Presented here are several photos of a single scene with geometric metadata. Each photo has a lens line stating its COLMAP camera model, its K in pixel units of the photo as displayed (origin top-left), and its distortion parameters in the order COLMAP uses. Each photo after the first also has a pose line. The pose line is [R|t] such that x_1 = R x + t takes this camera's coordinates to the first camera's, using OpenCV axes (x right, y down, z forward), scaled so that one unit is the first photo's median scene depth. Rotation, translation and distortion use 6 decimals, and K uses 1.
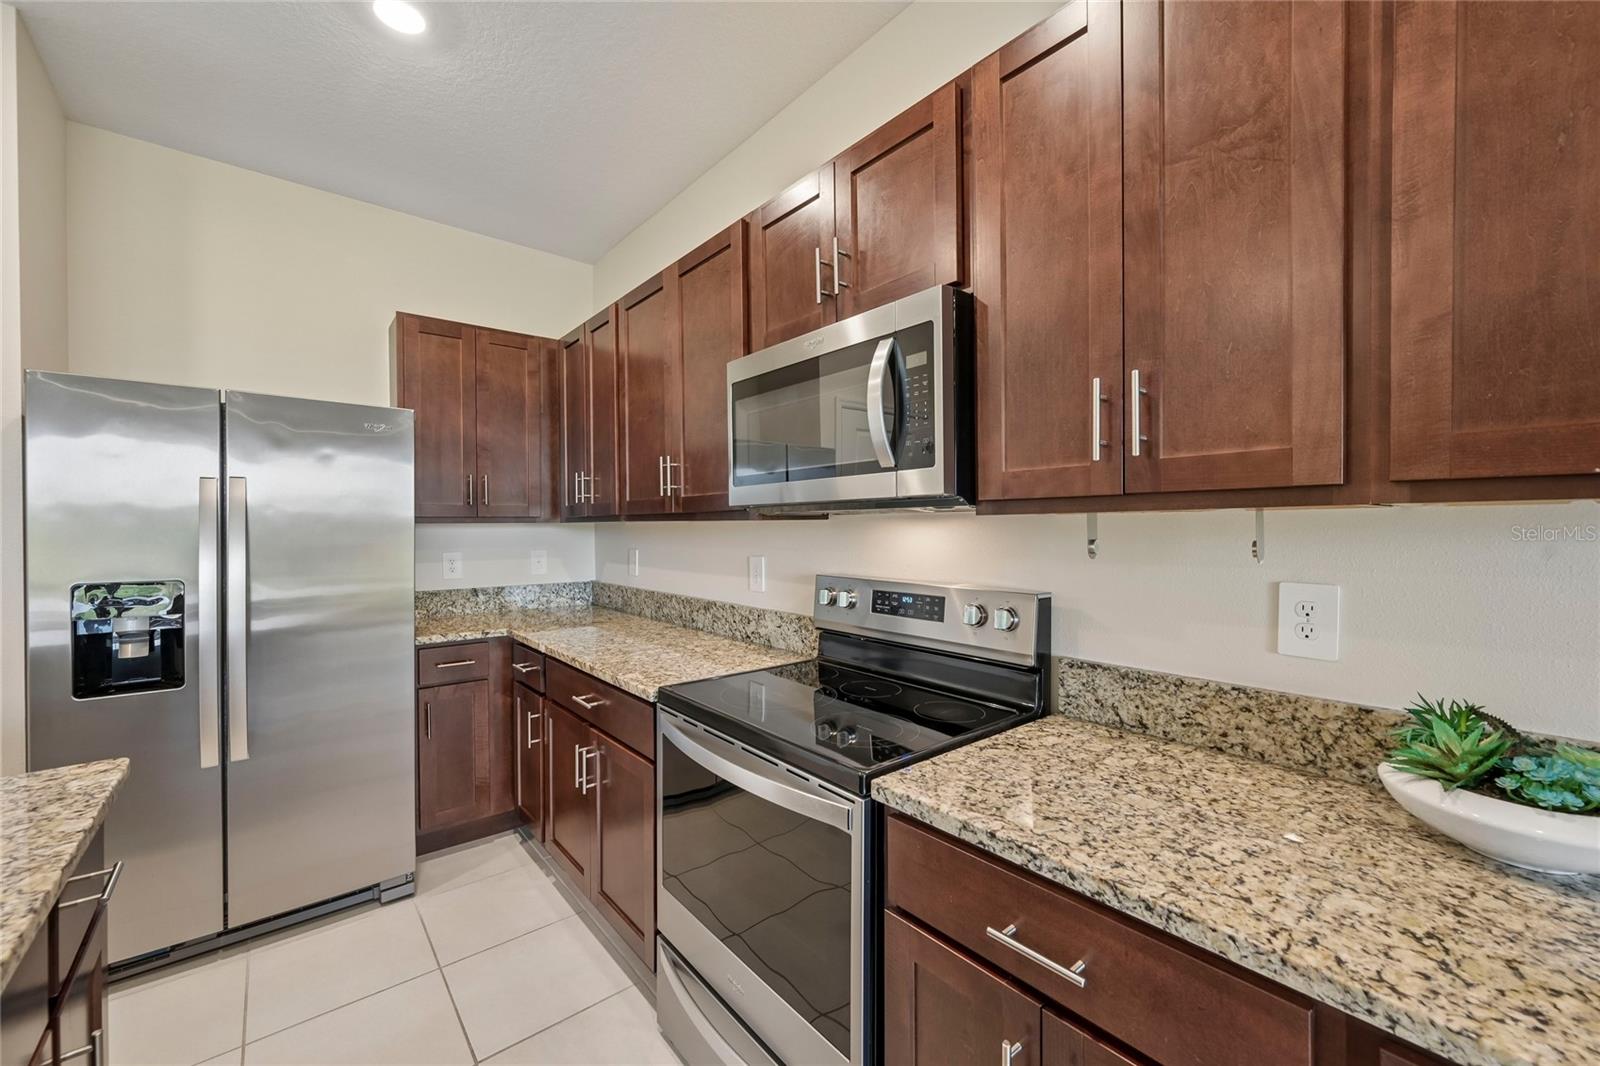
lens RADIAL K [[633.5, 0, 800.6], [0, 633.5, 533.6], [0, 0, 1]] dist [-0.001108, 0.000080]
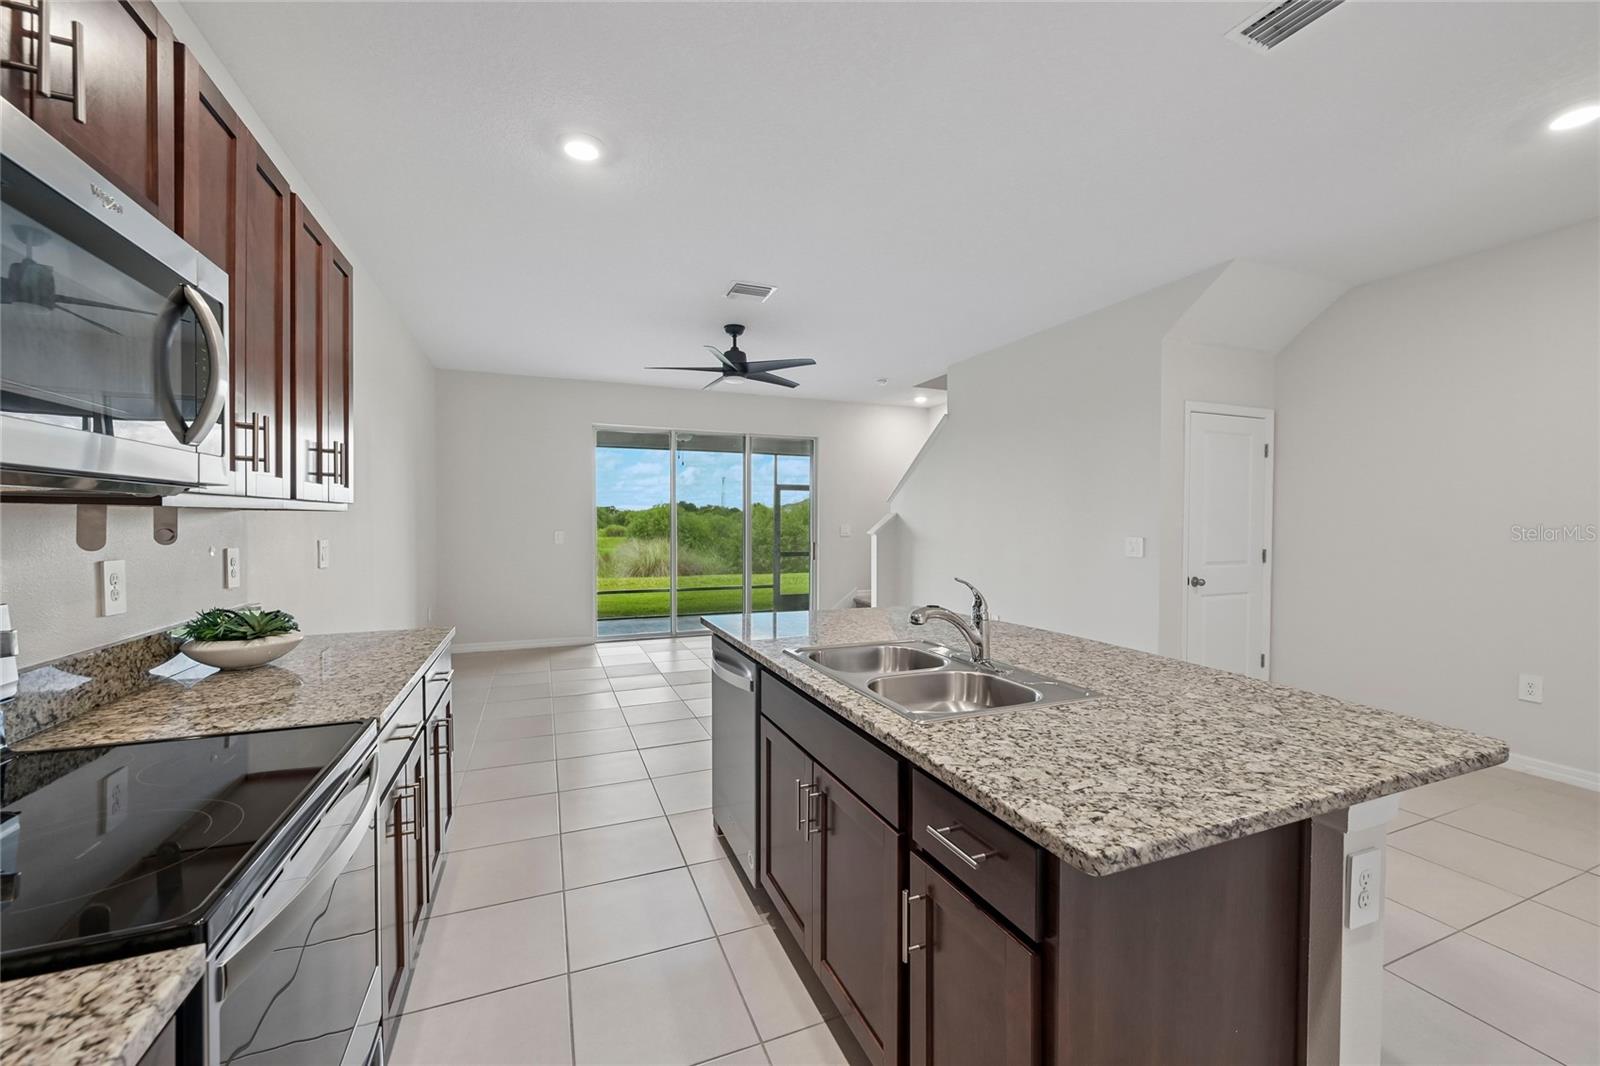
lens RADIAL K [[633.5, 0, 804.9], [0, 633.5, 526.4], [0, 0, 1]] dist [-0.001108, 0.000080]
pose [[-0.954287, -0.002213, 0.298884, -0.613662], [0.003090, 0.999846, 0.017270, -0.008728], [-0.298877, 0.017404, -0.954133, 1.100201]]
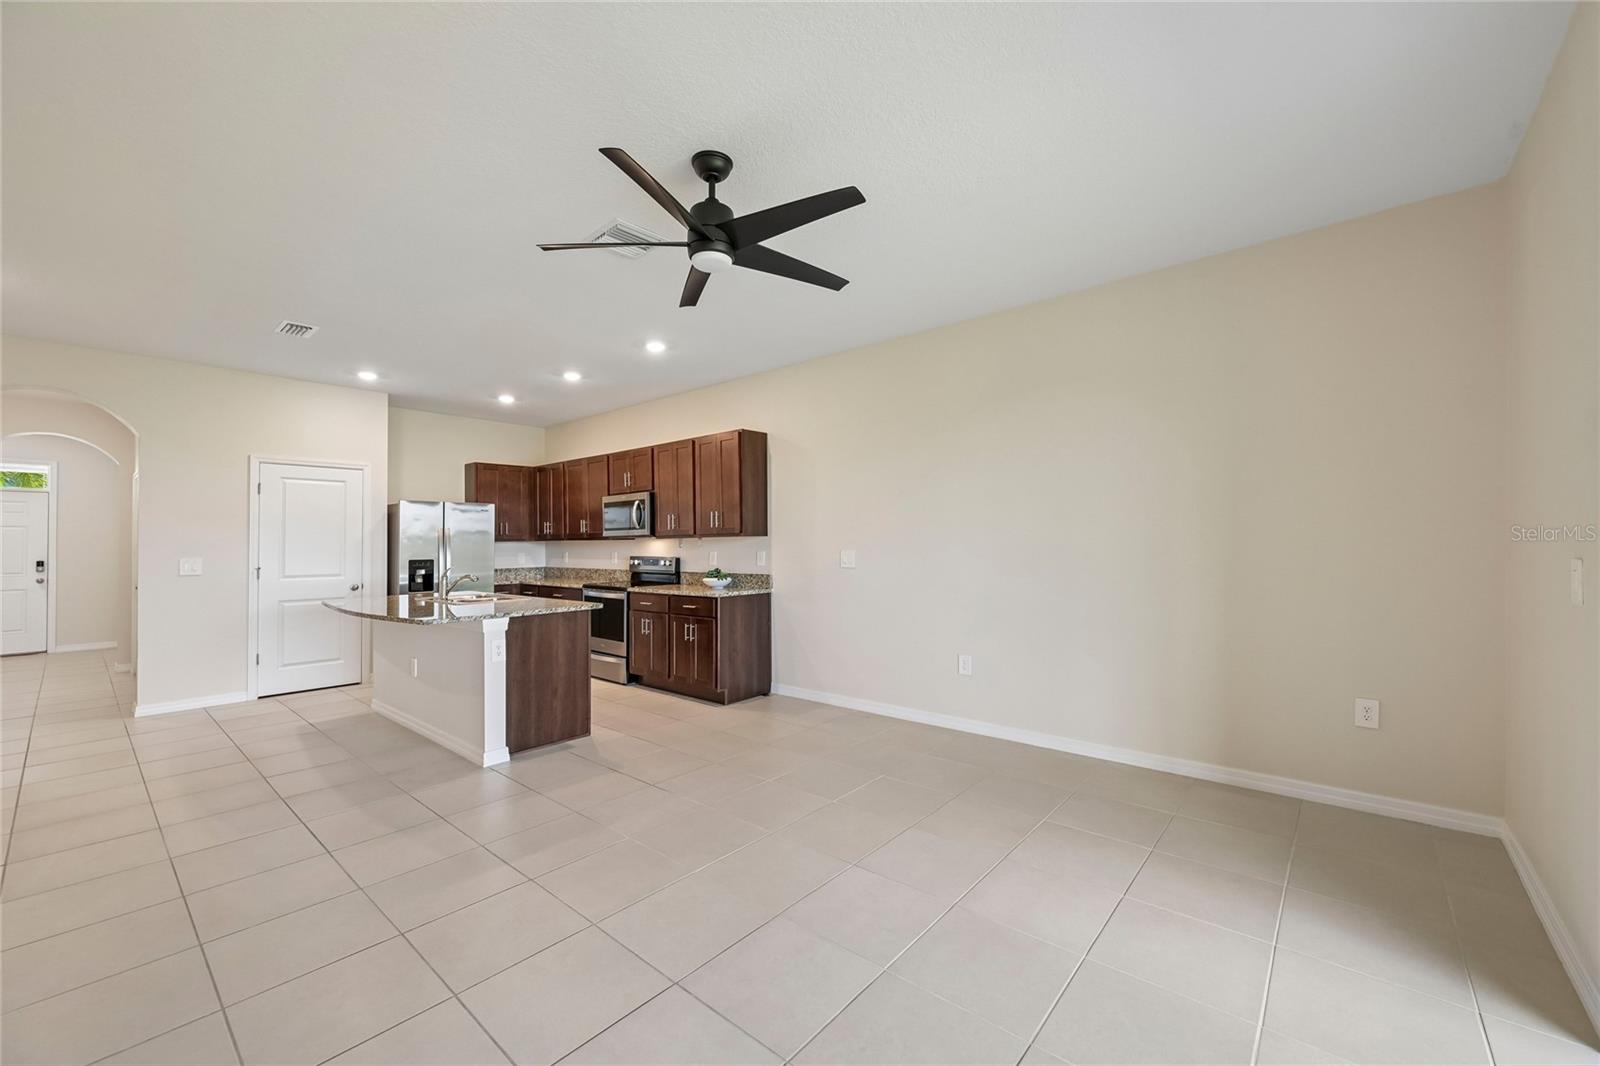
lens RADIAL K [[633.5, 0, 802.8], [0, 633.5, 532.6], [0, 0, 1]] dist [-0.001108, 0.000080]
pose [[0.985851, -0.003957, 0.167579, 0.387550], [0.008586, 0.999601, -0.026907, 0.040043], [-0.167405, 0.027965, 0.985491, -2.632327]]
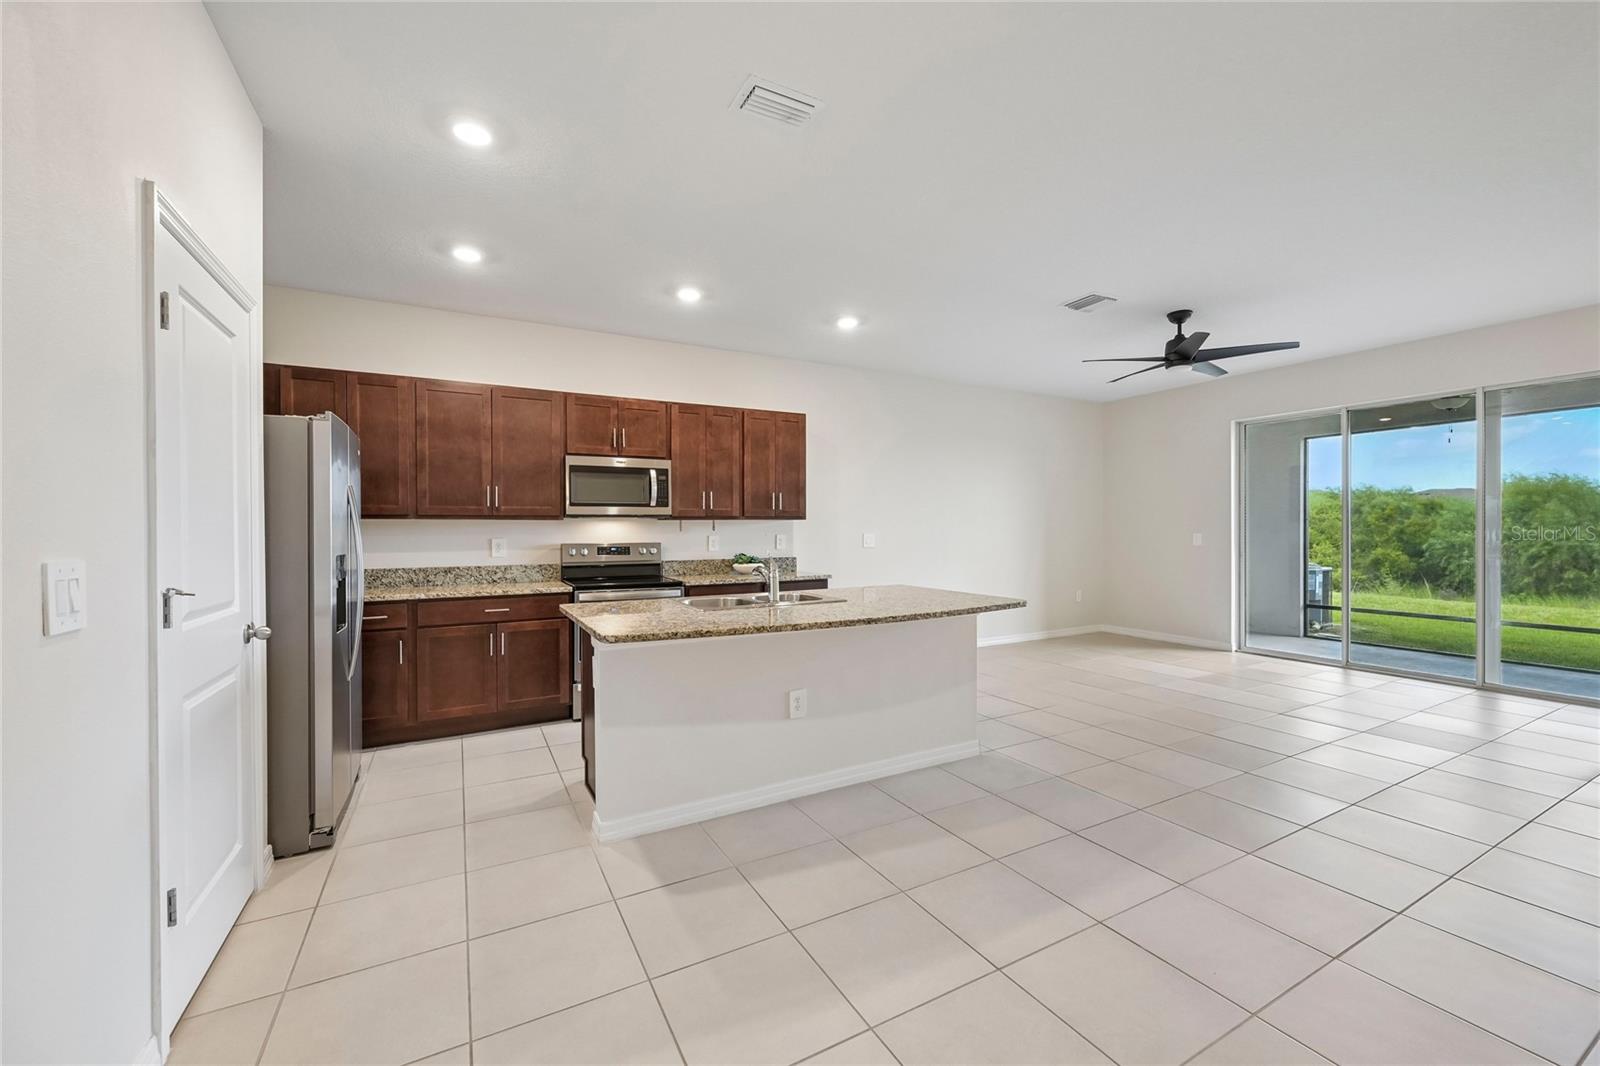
lens RADIAL K [[633.5, 0, 799.8], [0, 633.5, 532.8], [0, 0, 1]] dist [-0.001108, 0.000080]
pose [[0.202534, -0.005094, 0.979262, -2.223048], [0.013788, 0.999902, 0.002350, 0.032424], [-0.979178, 0.013026, 0.202585, -0.360465]]
